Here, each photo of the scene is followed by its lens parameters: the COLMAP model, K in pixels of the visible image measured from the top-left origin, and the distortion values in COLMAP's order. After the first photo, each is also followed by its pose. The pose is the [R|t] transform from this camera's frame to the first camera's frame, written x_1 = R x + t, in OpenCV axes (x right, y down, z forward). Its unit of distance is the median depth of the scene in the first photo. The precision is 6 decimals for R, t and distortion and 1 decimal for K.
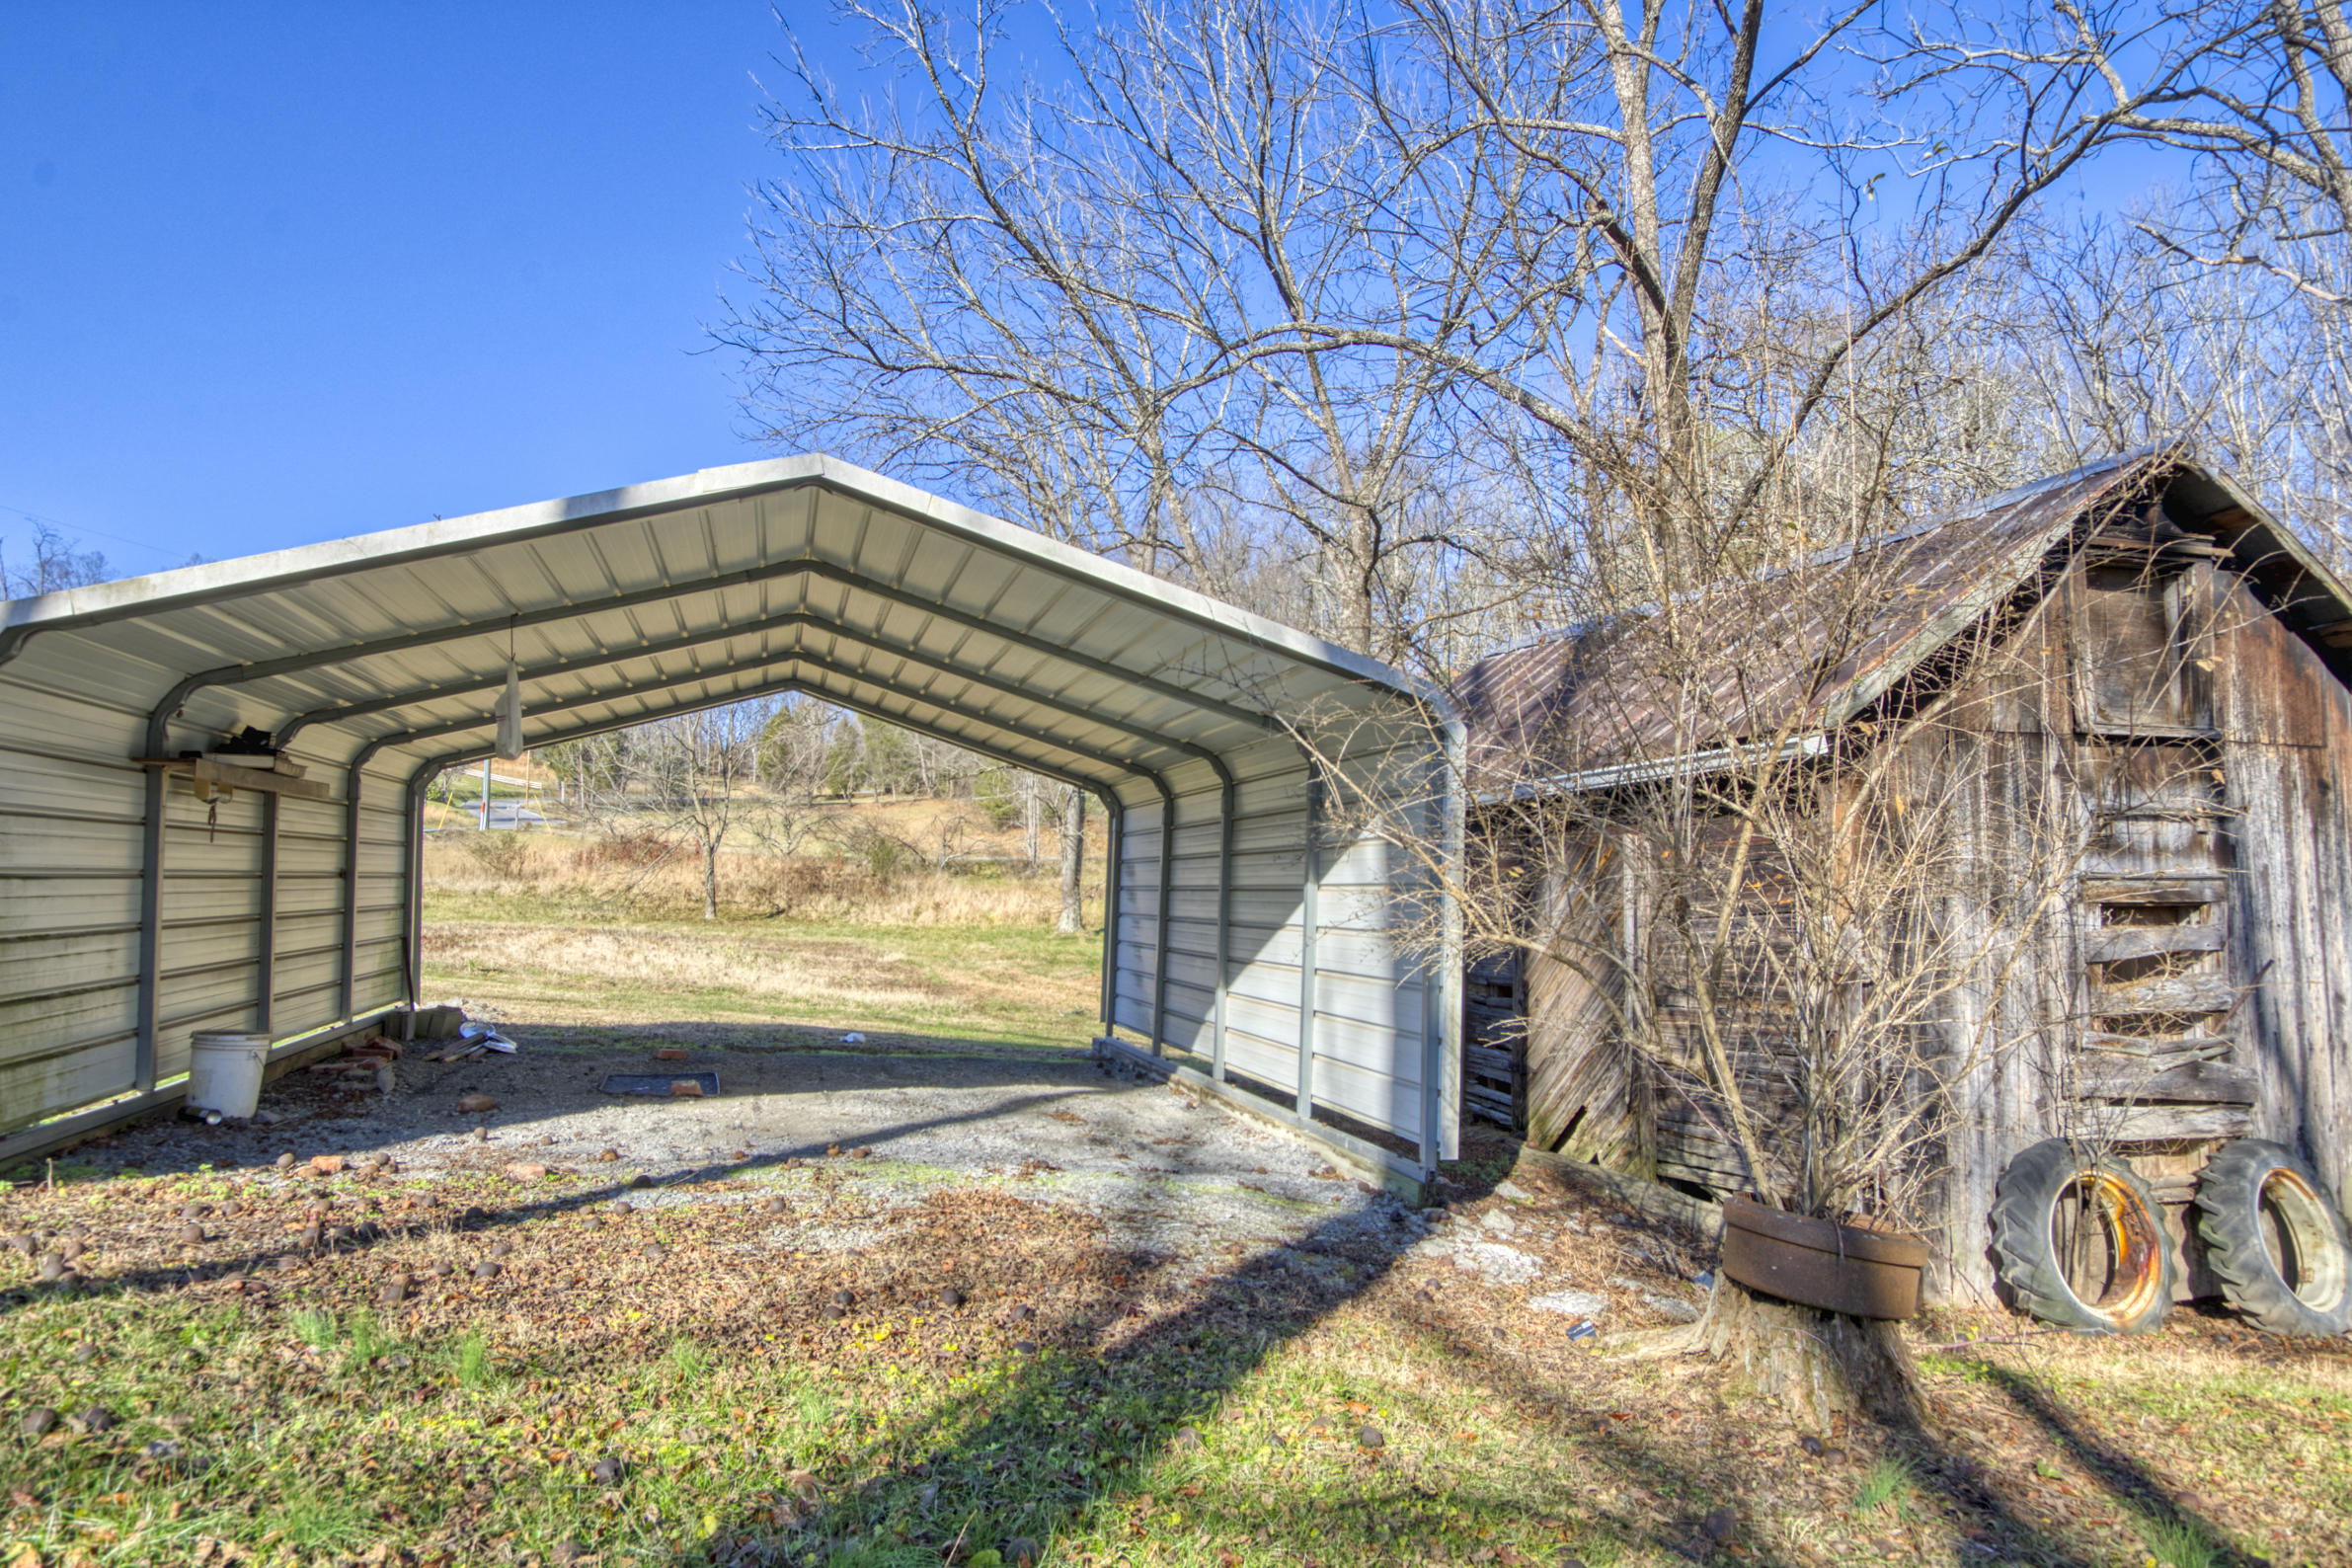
lens RADIAL K [[1308.4, 0, 1178.3], [0, 1308.4, 782.6], [0, 0, 1]] dist [0.000597, -0.000501]
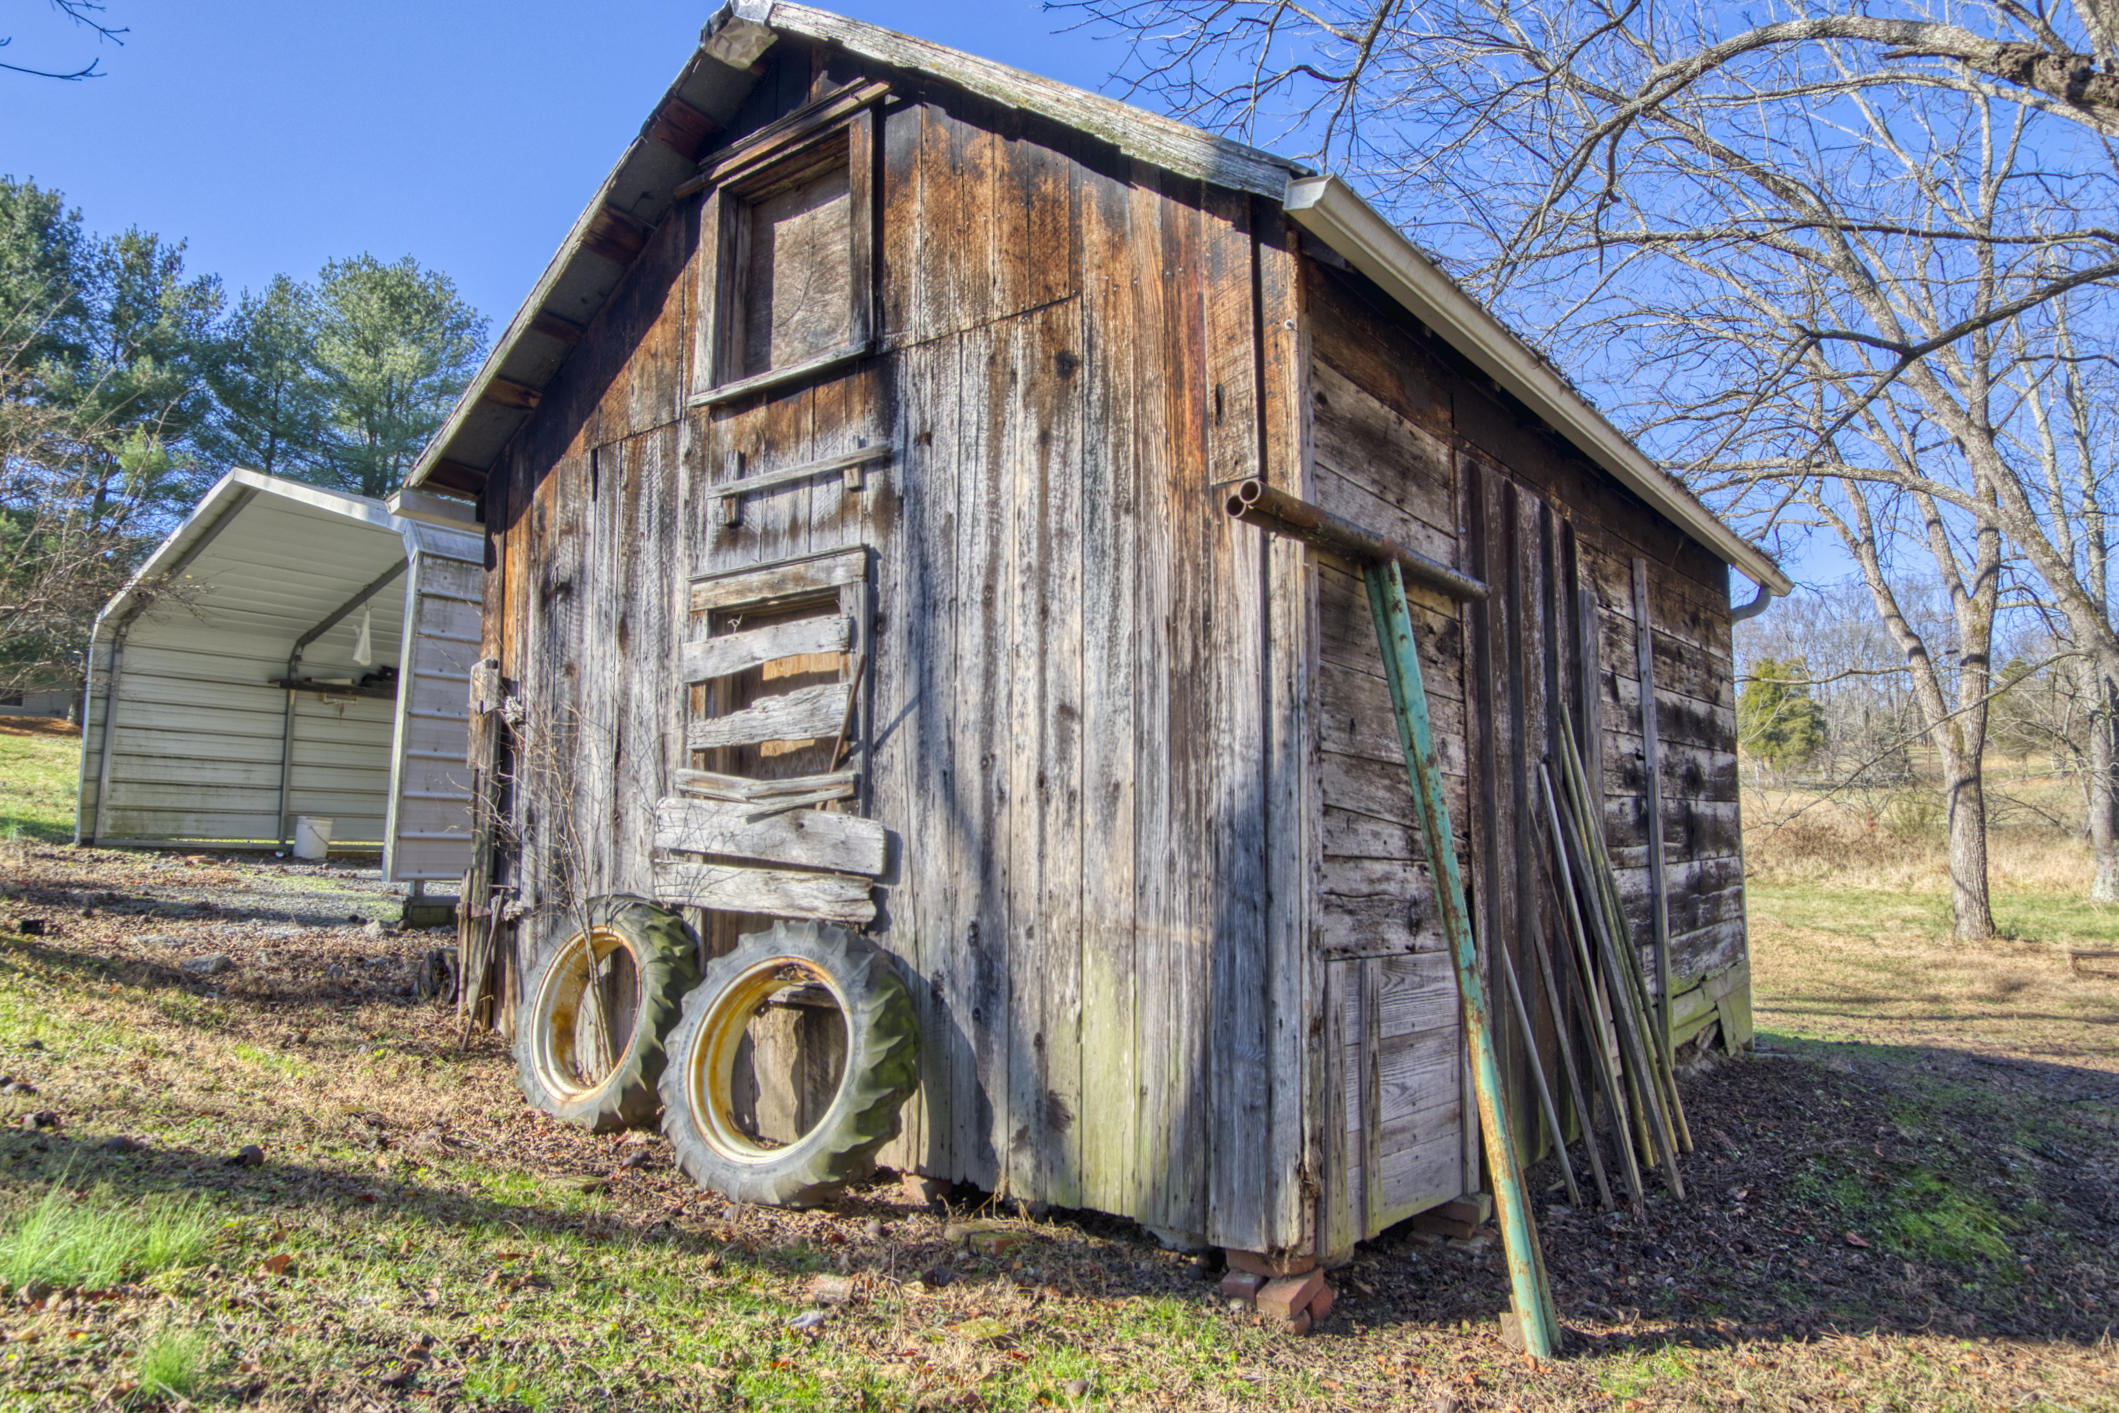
lens RADIAL K [[1349.6, 0, 1056.8], [0, 1349.6, 723.2], [0, 0, 1]] dist [-0.011804, -0.004888]
pose [[0.563461, -0.085616, -0.821694, 1.407157], [0.045865, 0.996323, -0.072361, 0.217291], [0.824868, 0.003086, 0.565316, 0.672562]]
